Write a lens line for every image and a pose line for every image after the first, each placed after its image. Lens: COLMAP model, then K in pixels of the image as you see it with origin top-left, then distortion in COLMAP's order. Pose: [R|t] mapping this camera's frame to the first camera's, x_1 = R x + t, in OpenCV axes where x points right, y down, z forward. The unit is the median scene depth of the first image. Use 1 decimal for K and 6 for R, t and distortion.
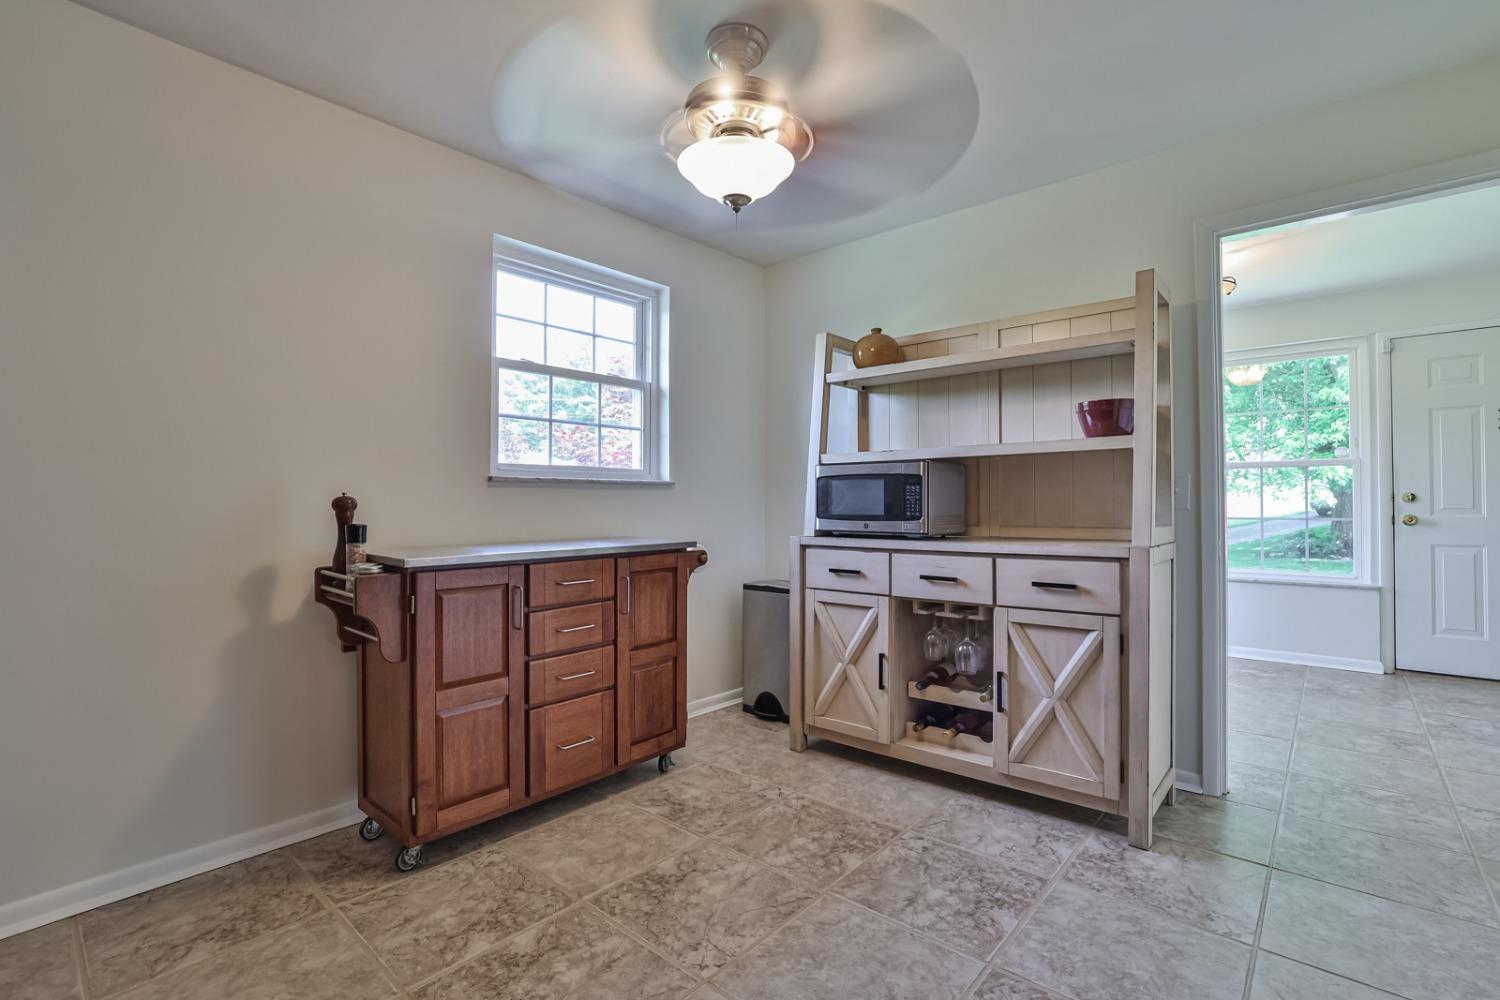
lens RADIAL K [[683.4, 0, 752.6], [0, 683.4, 496.0], [0, 0, 1]] dist [-0.035053, 0.009828]
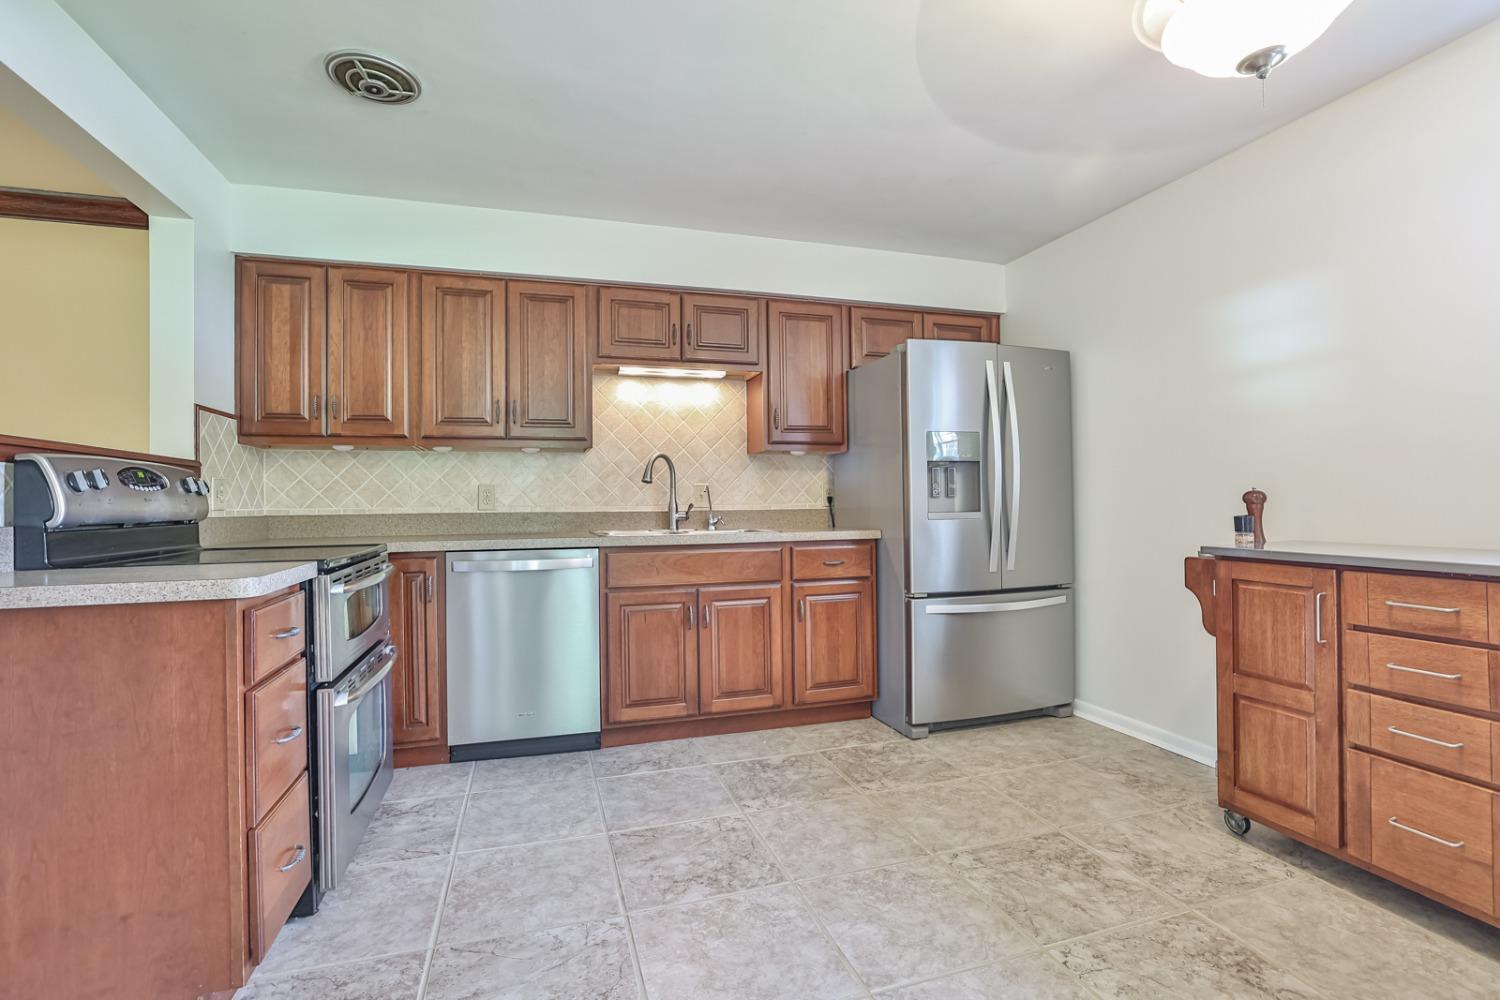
lens RADIAL K [[683.4, 0, 745.8], [0, 683.4, 498.8], [0, 0, 1]] dist [-0.035053, 0.009828]
pose [[-0.526385, 0.005605, -0.850228, 0.748295], [0.020143, 0.999780, -0.005880, 0.003572], [0.850007, -0.020221, -0.526382, 0.815382]]
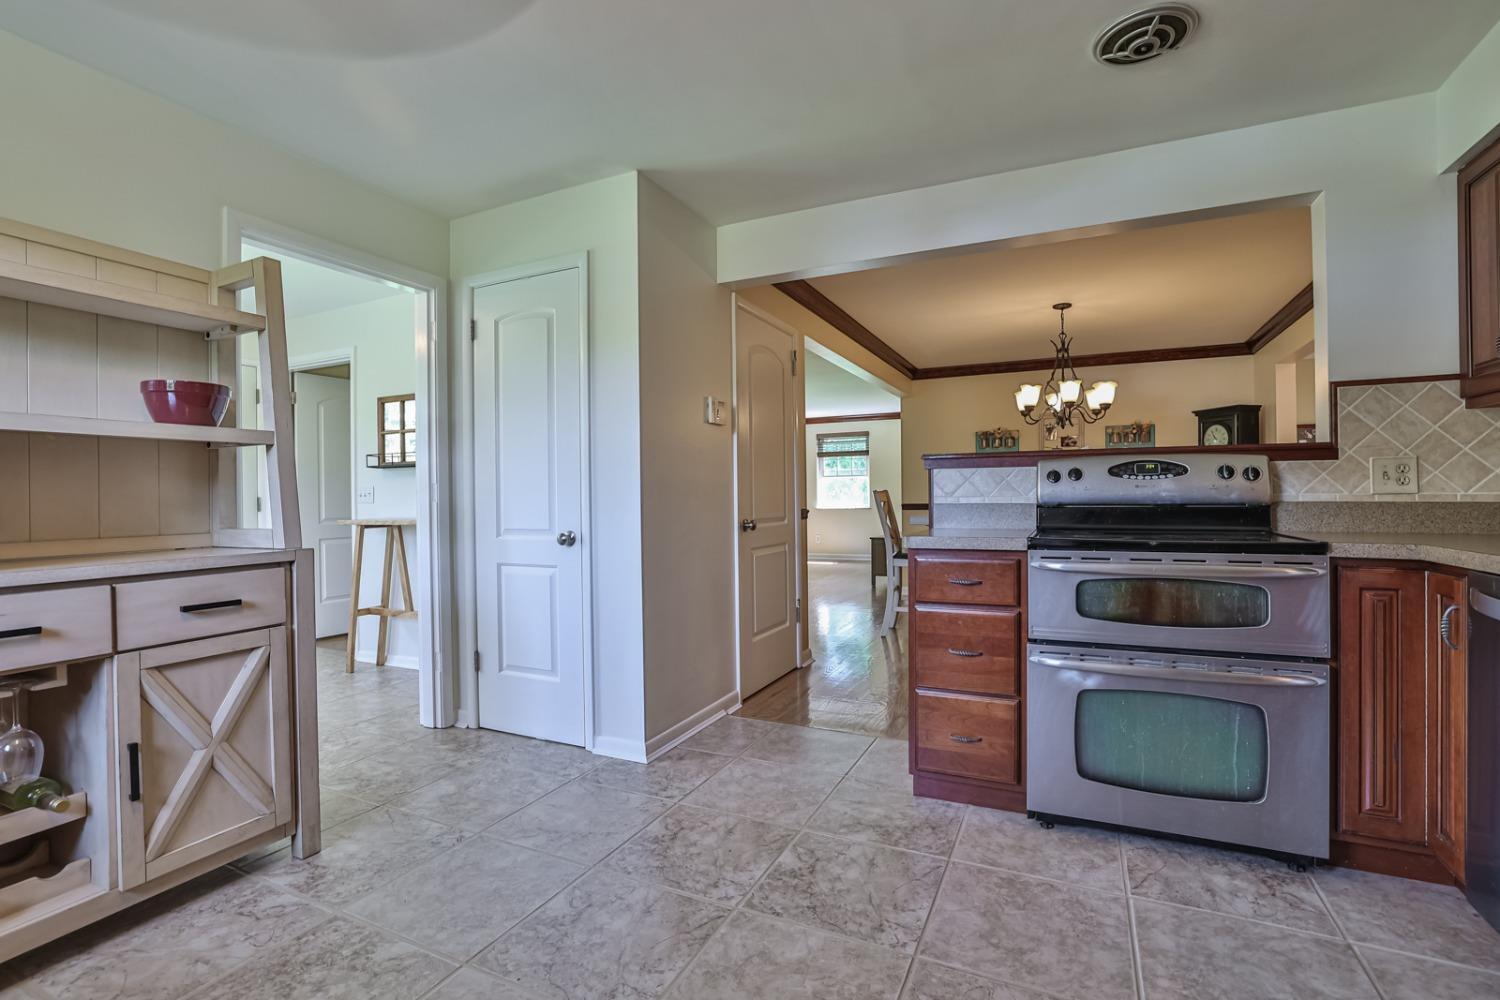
lens RADIAL K [[683.4, 0, 752.1], [0, 683.4, 498.0], [0, 0, 1]] dist [-0.035053, 0.009828]
pose [[-0.273600, 0.005111, 0.961830, -0.516965], [0.000994, 0.999987, -0.005031, 0.008527], [-0.961843, -0.000421, -0.273602, 0.618417]]
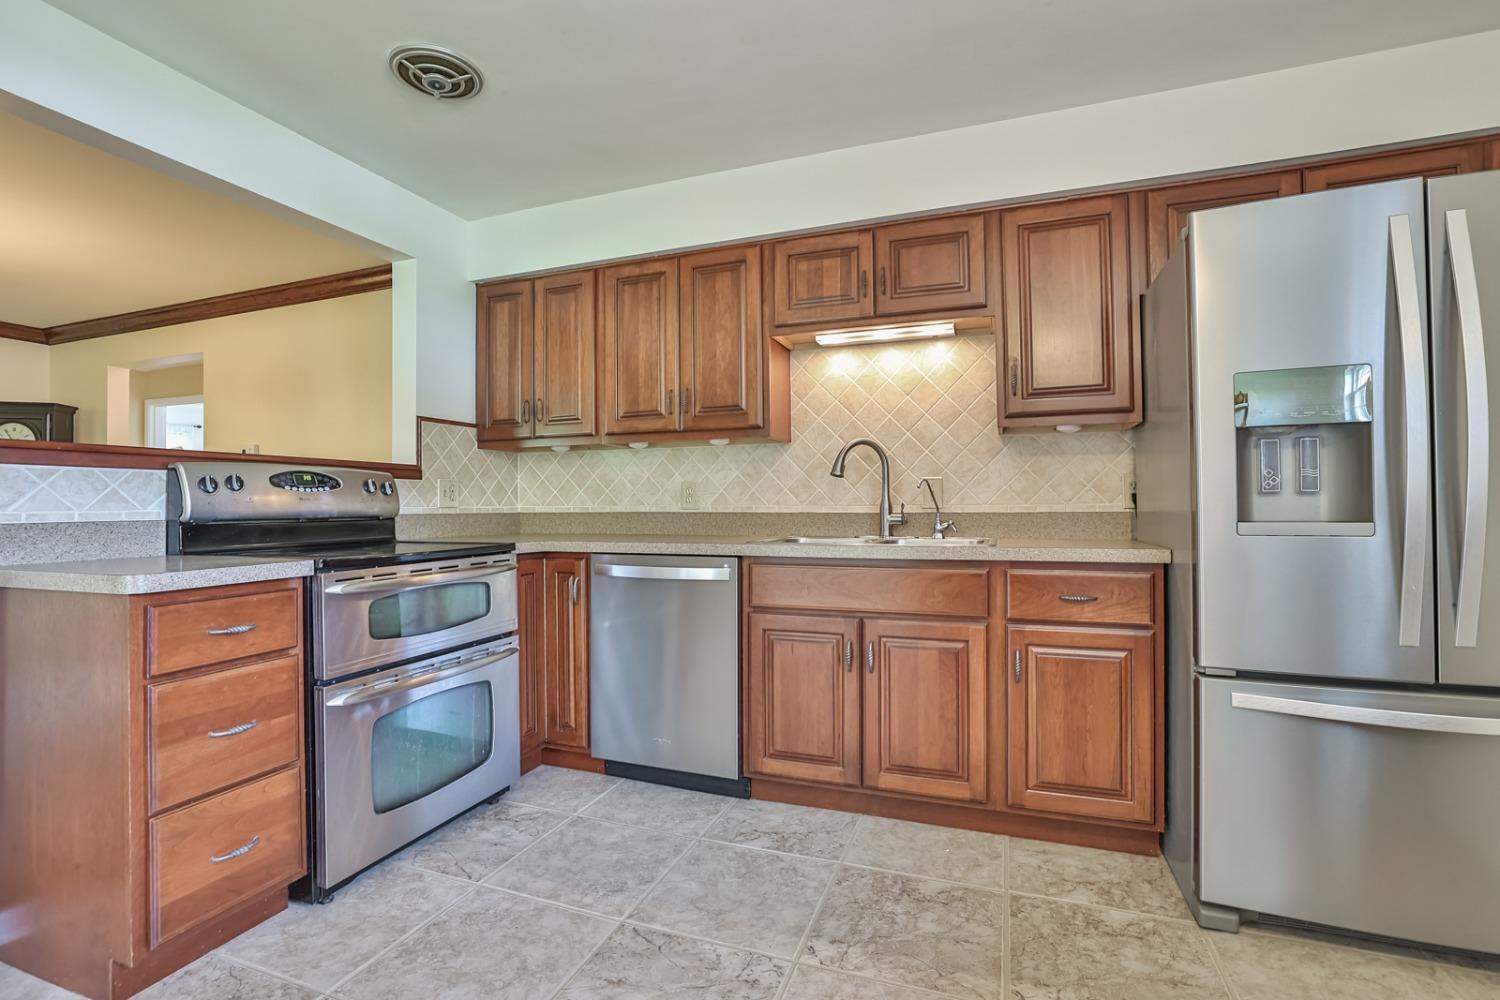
lens RADIAL K [[683.4, 0, 750.1], [0, 683.4, 497.0], [0, 0, 1]] dist [-0.035053, 0.009828]
pose [[-0.934786, 0.007712, -0.355127, 0.130904], [0.014167, 0.999778, -0.015579, 0.006979], [0.354928, -0.019595, -0.934688, 0.906661]]
